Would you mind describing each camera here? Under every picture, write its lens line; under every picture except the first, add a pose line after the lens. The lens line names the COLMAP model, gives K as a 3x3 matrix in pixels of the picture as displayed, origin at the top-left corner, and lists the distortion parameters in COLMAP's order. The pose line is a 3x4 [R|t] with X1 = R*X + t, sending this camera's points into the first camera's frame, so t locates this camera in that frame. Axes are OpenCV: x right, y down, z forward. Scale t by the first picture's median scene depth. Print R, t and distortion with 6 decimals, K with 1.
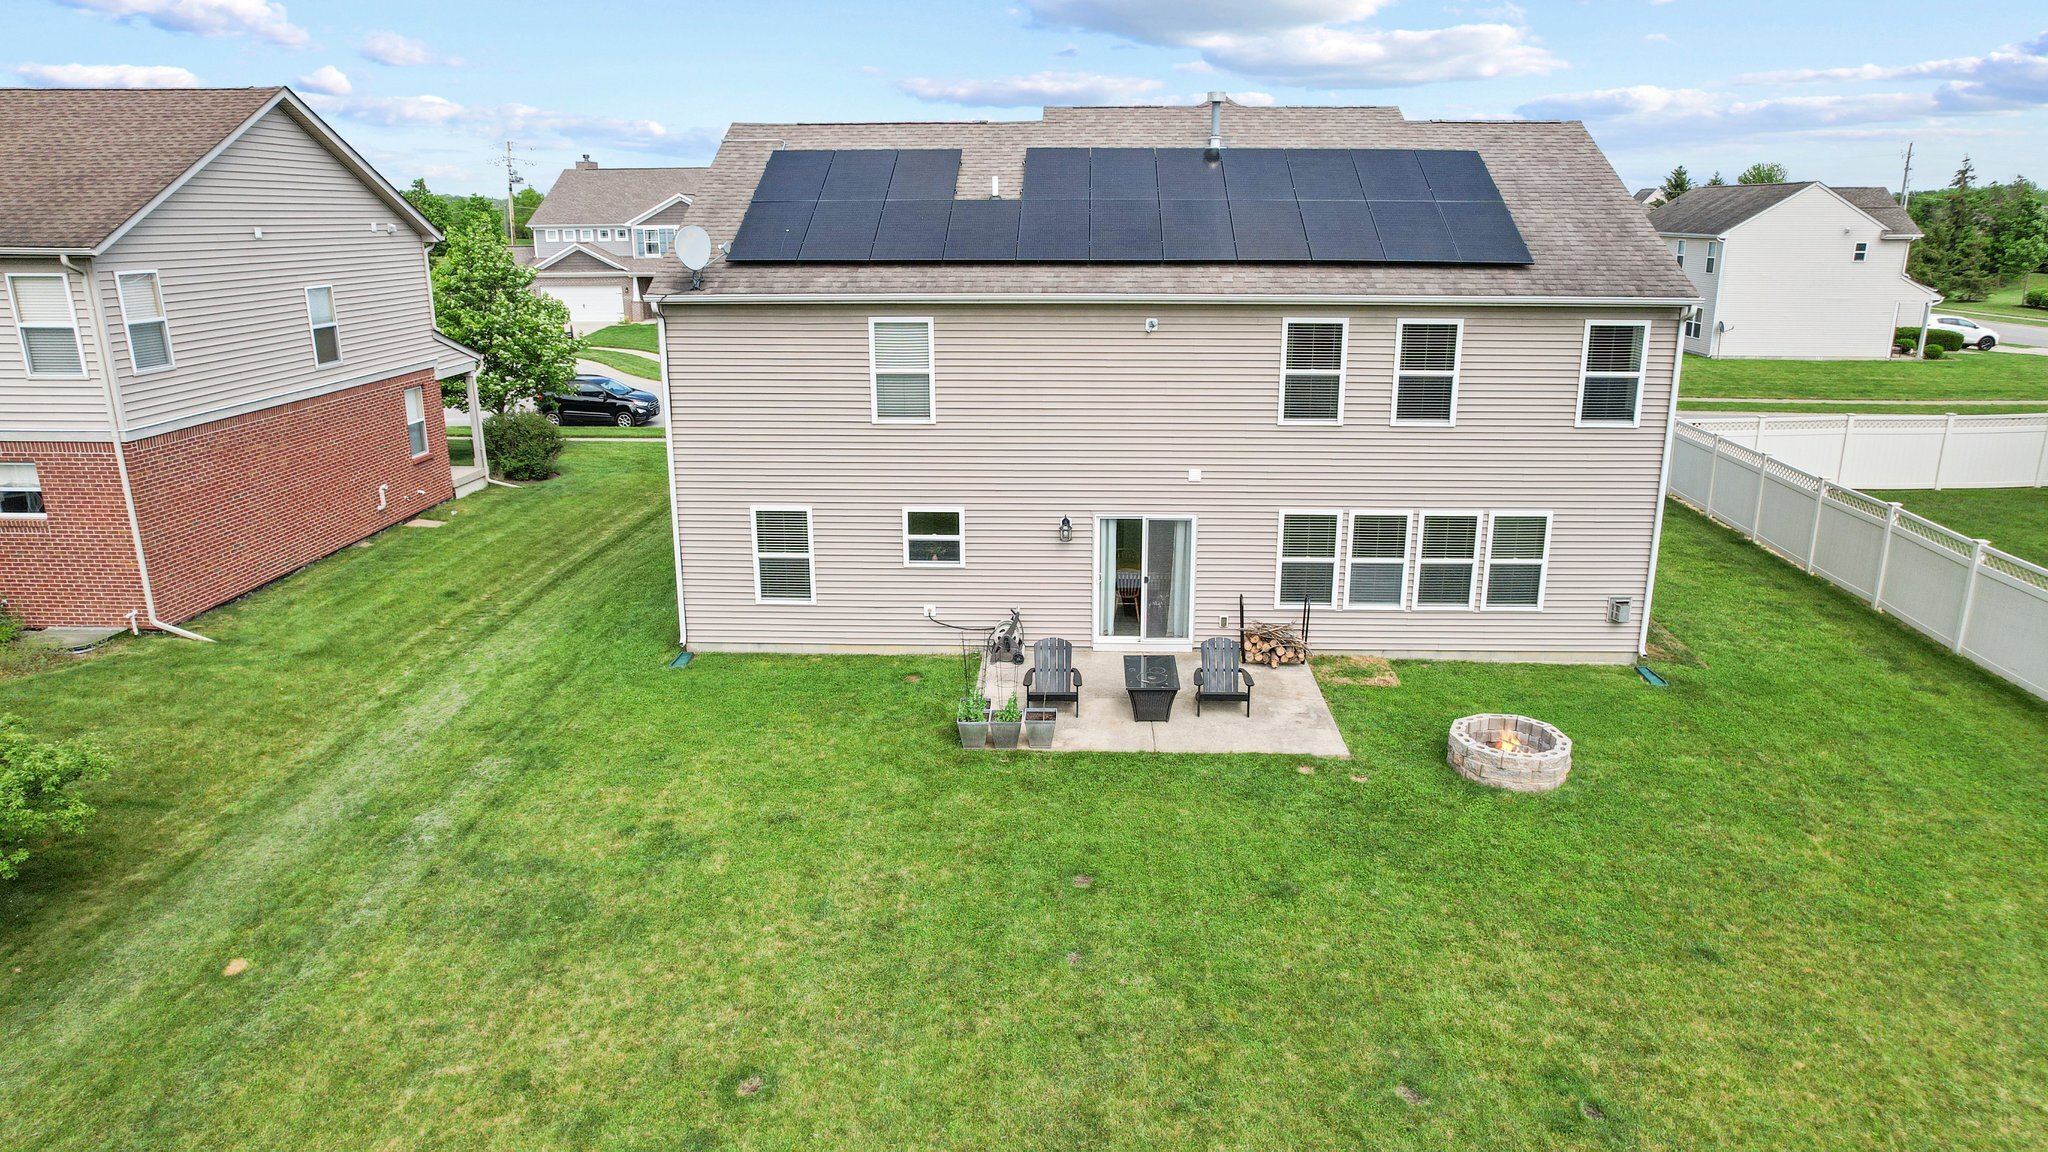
lens RADIAL K [[1317.1, 0, 1024.0], [0, 1317.1, 576.0], [0, 0, 1]] dist [-0.081895, 0.086889]
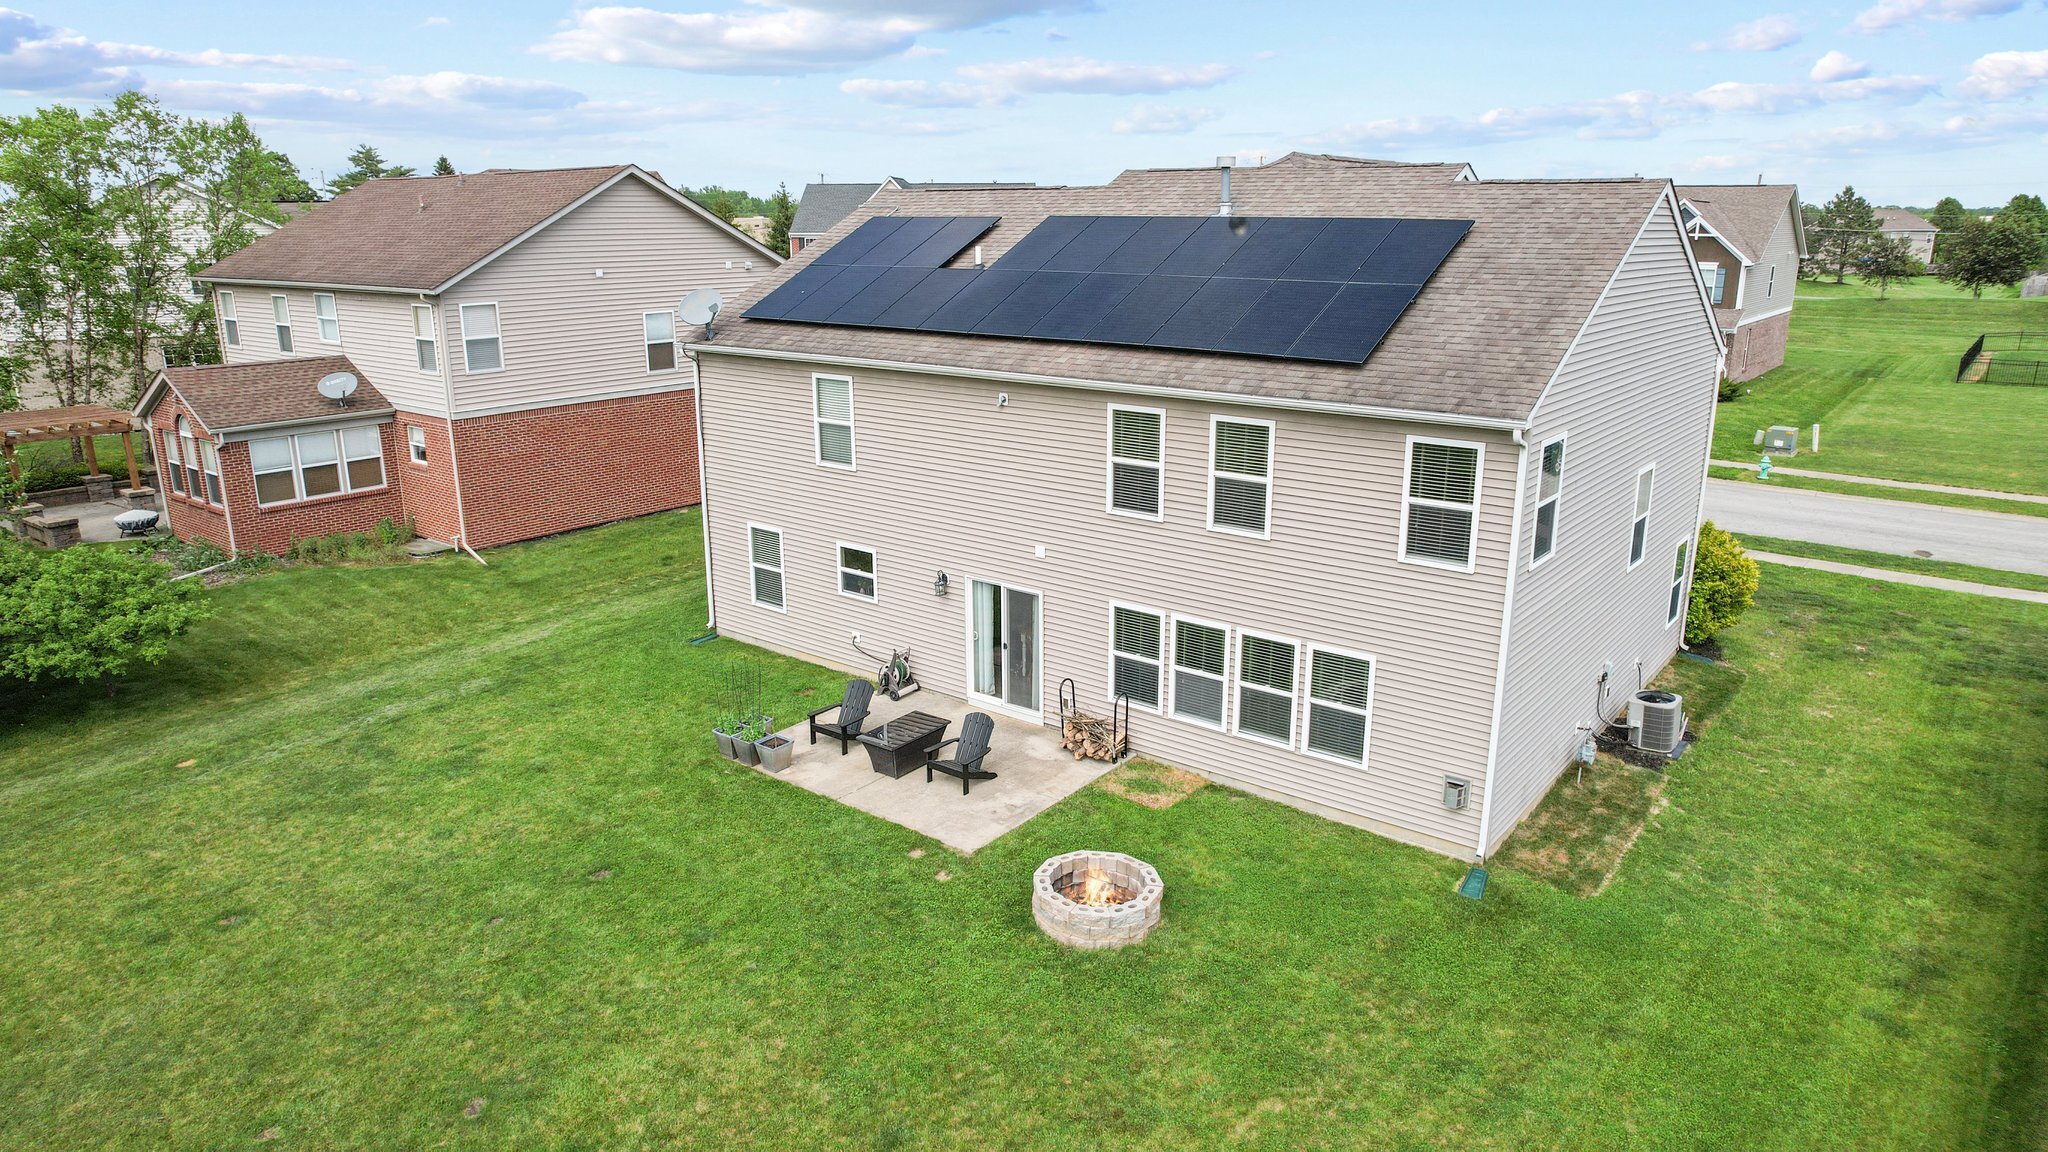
lens RADIAL K [[1317.1, 0, 1024.0], [0, 1317.1, 576.0], [0, 0, 1]] dist [-0.081895, 0.086889]
pose [[0.808477, 0.158826, -0.566691, 0.690242], [-0.159782, 0.985966, 0.048381, -0.104953], [0.566422, 0.051433, 0.822509, 0.171104]]
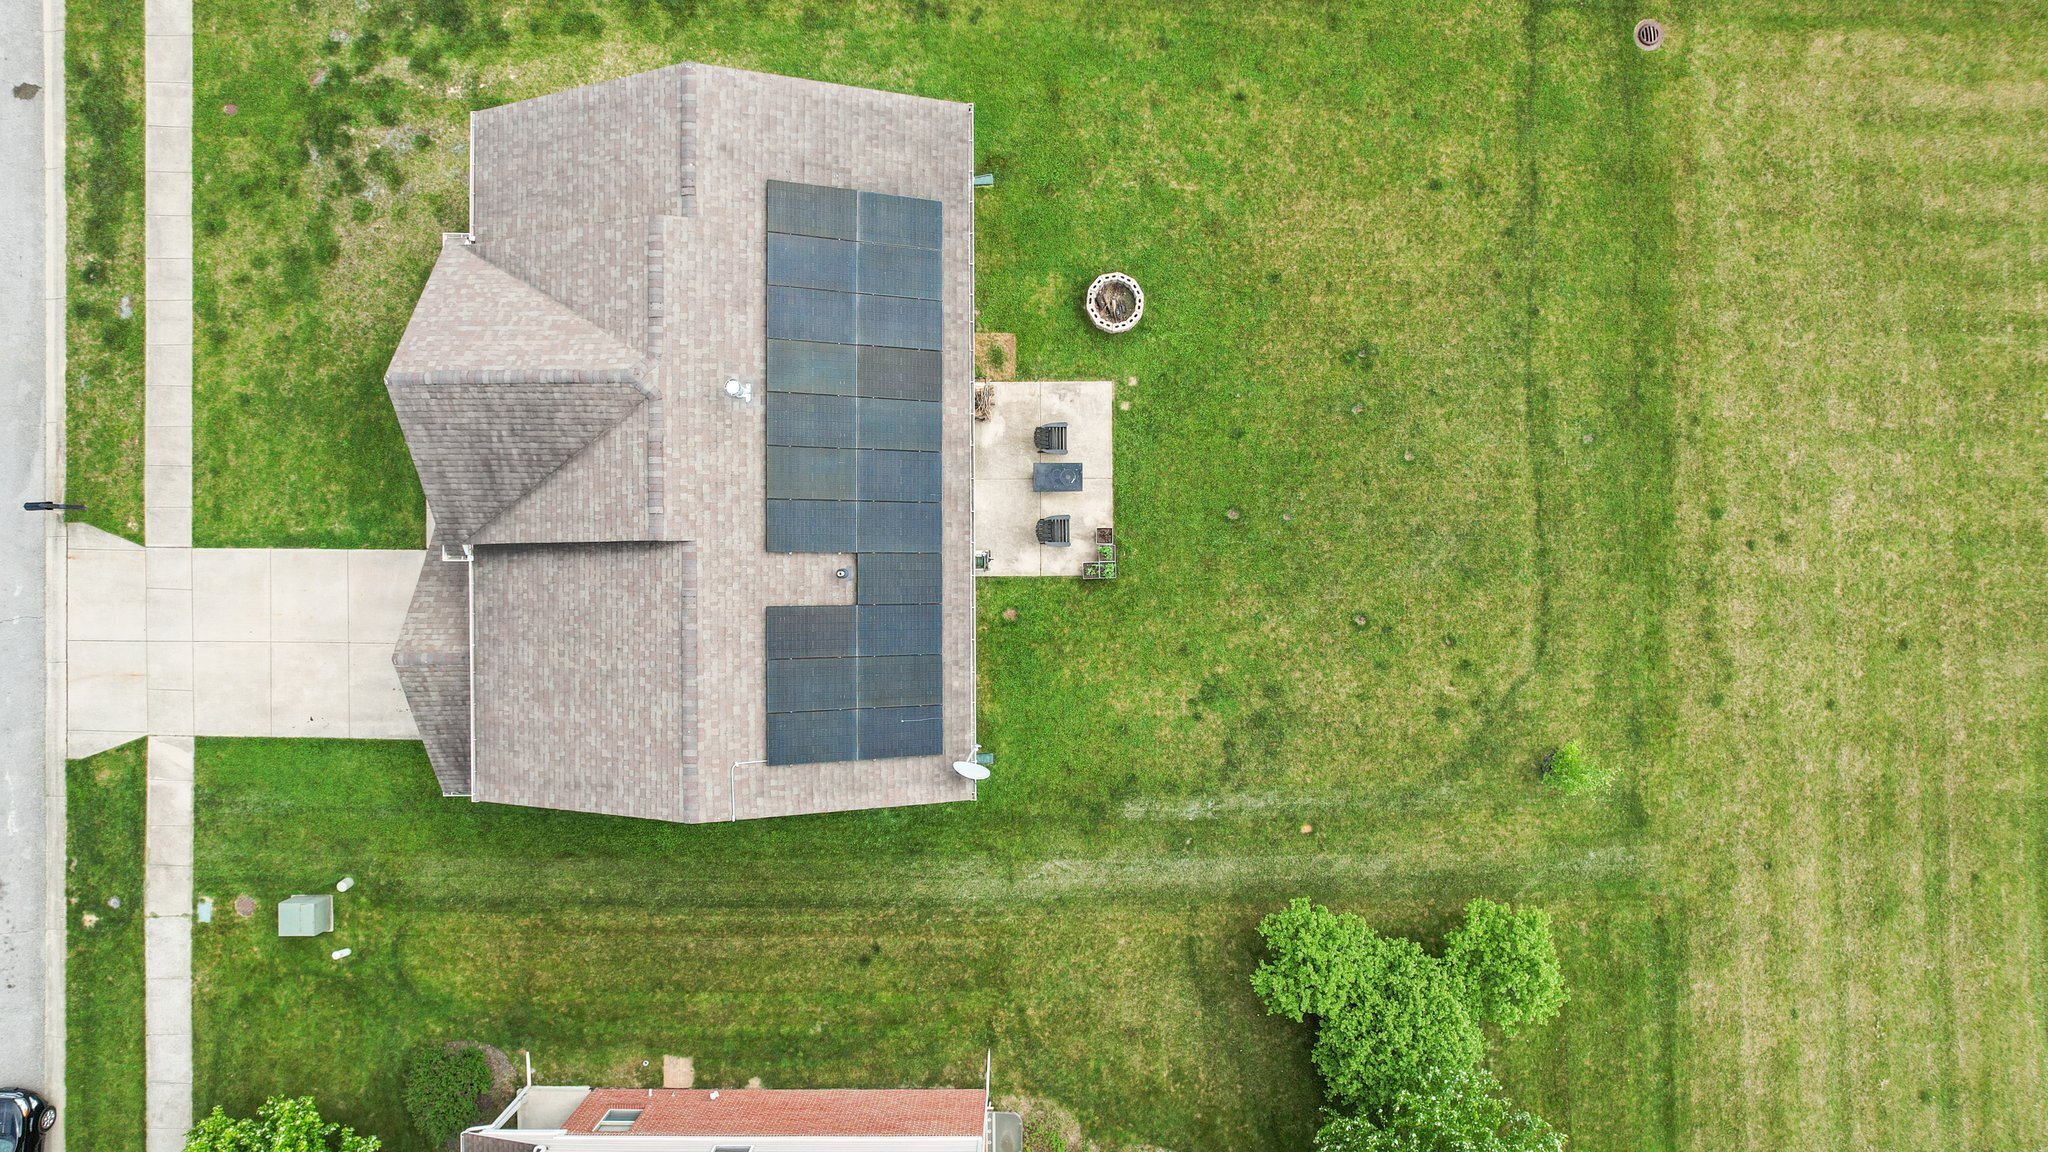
lens RADIAL K [[1317.1, 0, 1024.0], [0, 1317.1, 576.0], [0, 0, 1]] dist [-0.081895, 0.086889]
pose [[-0.052683, -0.998611, -0.000253, -0.035087], [0.282731, -0.015159, 0.959079, -1.571298], [-0.957751, 0.050456, 0.283137, 0.490233]]
